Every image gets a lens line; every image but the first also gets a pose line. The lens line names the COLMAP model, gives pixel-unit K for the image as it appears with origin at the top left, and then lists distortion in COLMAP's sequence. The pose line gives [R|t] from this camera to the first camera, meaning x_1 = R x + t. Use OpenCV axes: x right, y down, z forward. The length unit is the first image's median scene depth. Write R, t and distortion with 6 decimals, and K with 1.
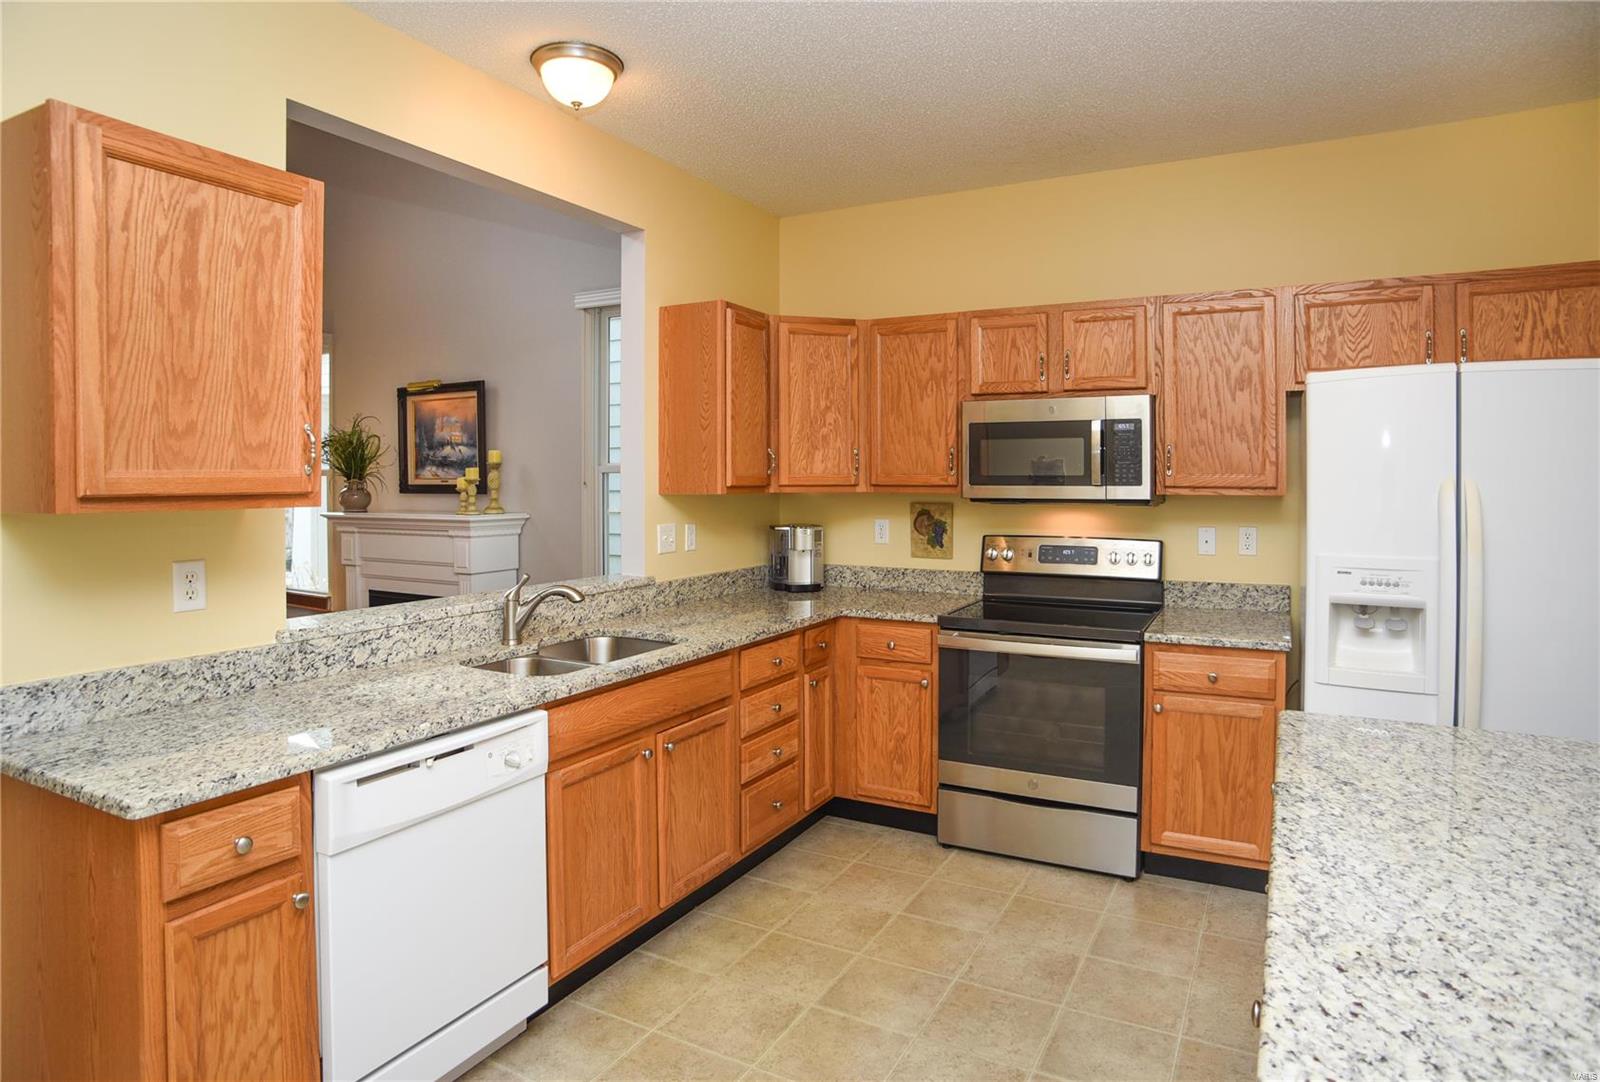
lens RADIAL K [[921.3, 0, 800.8], [0, 921.3, 486.4], [0, 0, 1]] dist [-0.035393, 0.000109]
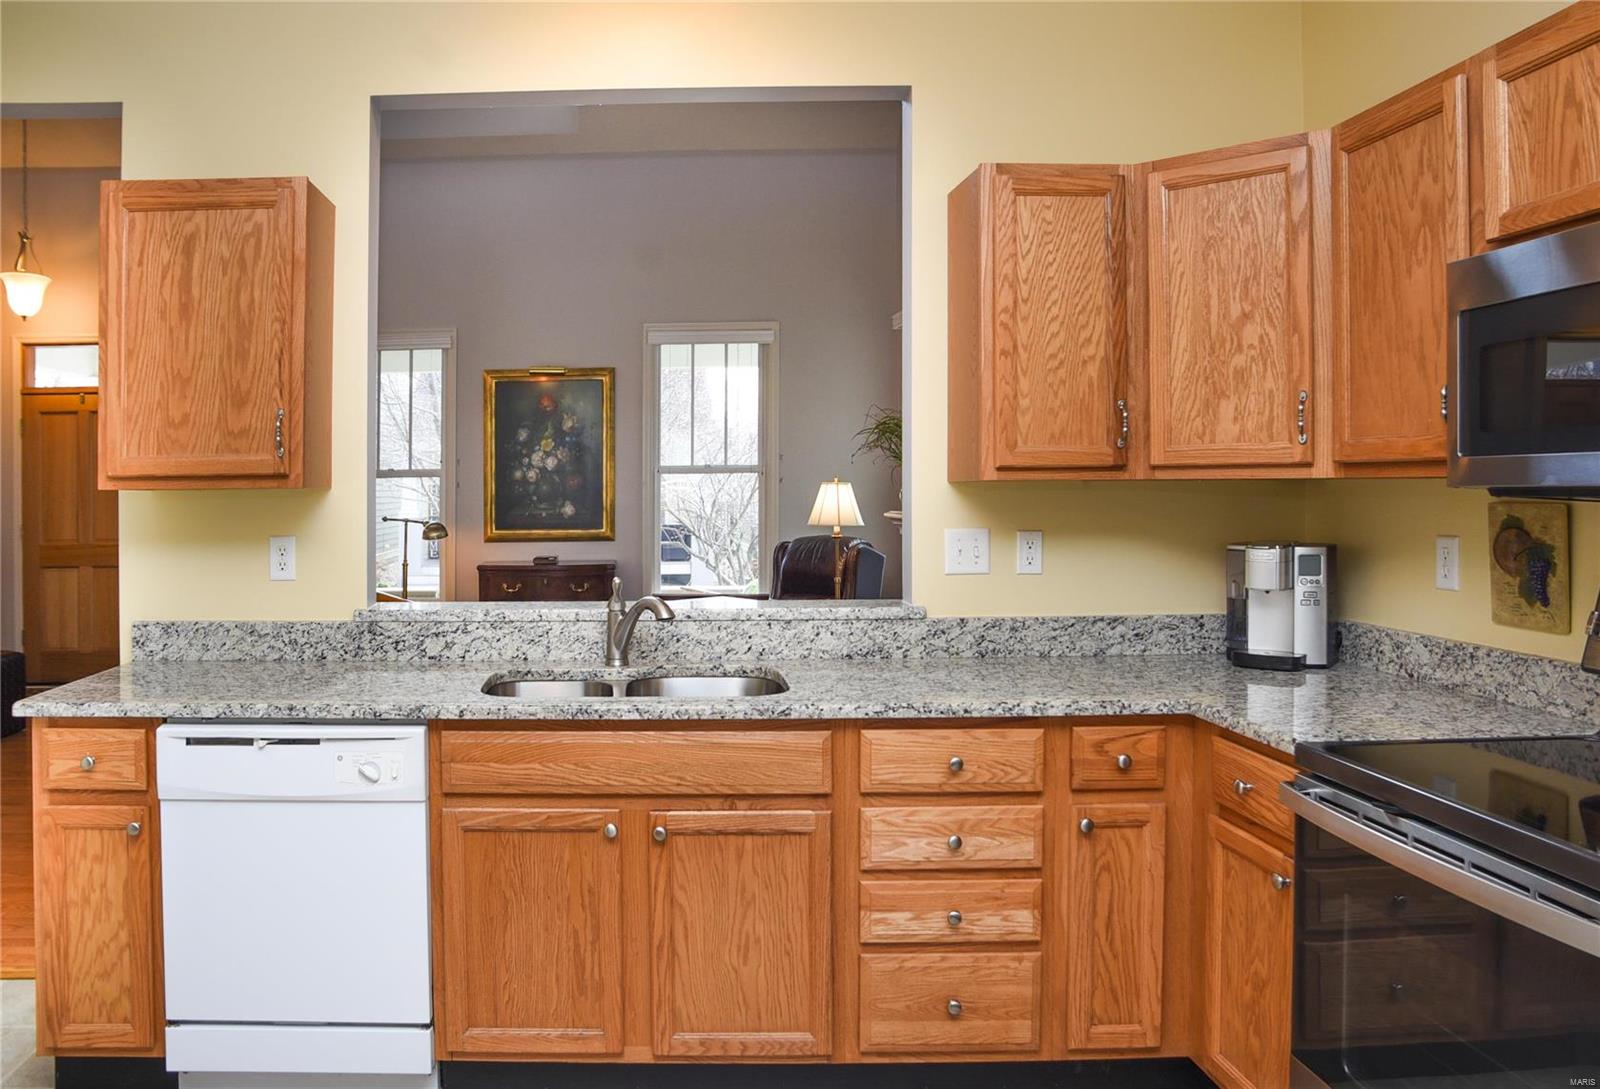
lens RADIAL K [[1177.3, 0, 597.6], [0, 1177.3, 484.4], [0, 0, 1]] dist [-0.065465, 0.004556]
pose [[0.445135, -0.005999, -0.895444, 0.561699], [-0.001533, 0.999971, -0.007461, 0.018921], [0.895462, 0.004694, 0.445113, 0.482311]]
